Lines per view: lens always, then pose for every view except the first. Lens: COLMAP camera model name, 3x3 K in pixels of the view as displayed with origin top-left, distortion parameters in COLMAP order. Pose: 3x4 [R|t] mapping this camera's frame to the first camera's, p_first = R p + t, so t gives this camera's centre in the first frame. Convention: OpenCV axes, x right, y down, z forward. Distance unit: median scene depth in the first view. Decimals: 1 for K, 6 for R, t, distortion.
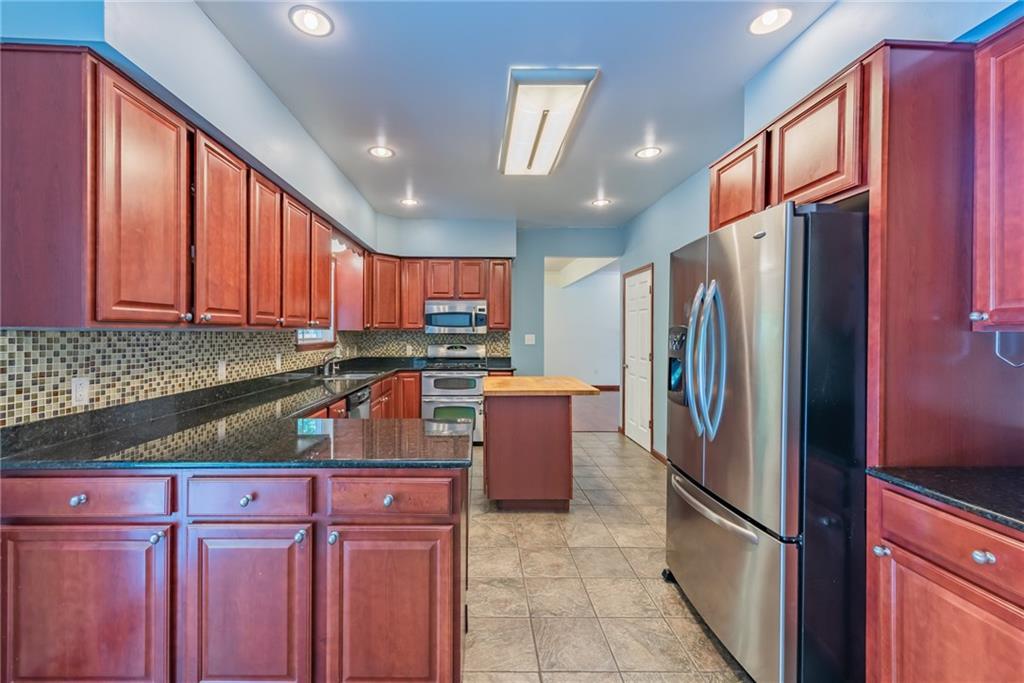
lens RADIAL K [[418.0, 0, 479.6], [0, 418.0, 334.1], [0, 0, 1]] dist [0.015658, -0.001599]
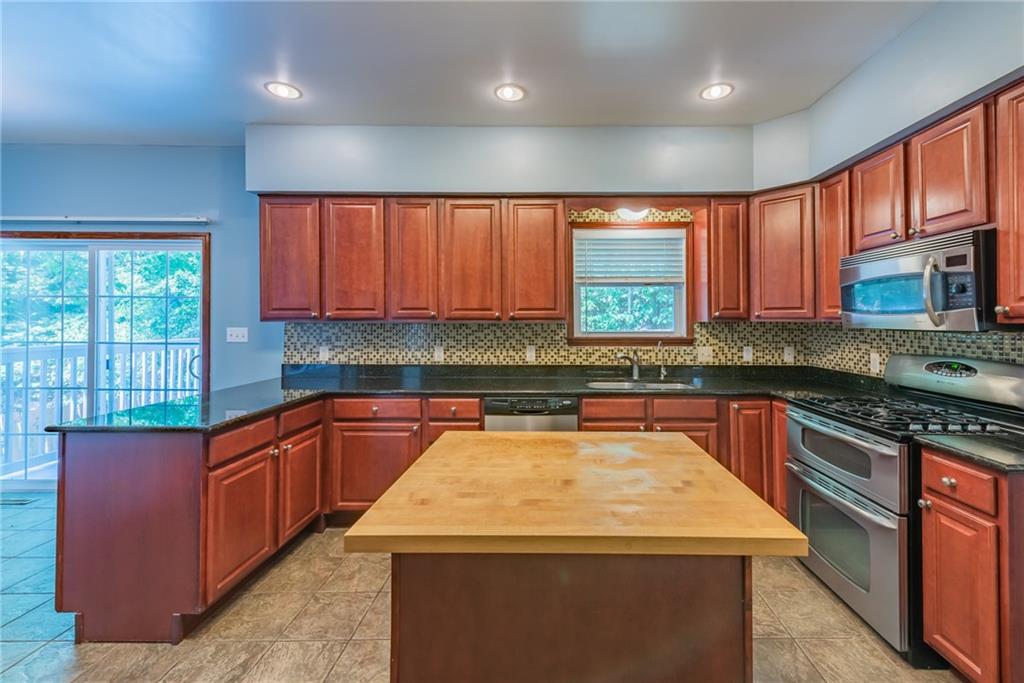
lens RADIAL K [[418.0, 0, 537.2], [0, 418.0, 314.0], [0, 0, 1]] dist [0.015658, -0.001599]
pose [[0.000871, -0.020539, -0.999789, 0.649538], [-0.006698, 0.999767, -0.020544, -0.010245], [0.999977, 0.006715, 0.000733, 1.257324]]
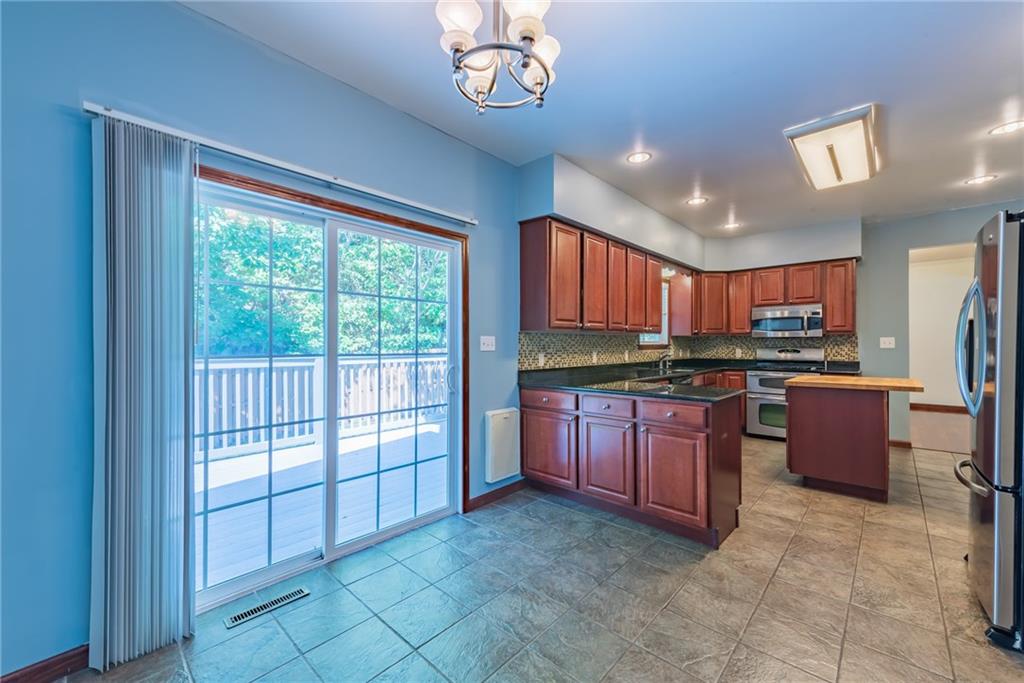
lens RADIAL K [[418.0, 0, 513.2], [0, 418.0, 346.1], [0, 0, 1]] dist [0.015658, -0.001599]
pose [[0.739159, -0.003237, -0.673523, 0.286250], [0.002131, 0.999995, -0.002467, 0.042549], [0.673528, 0.000389, 0.739162, -0.476839]]
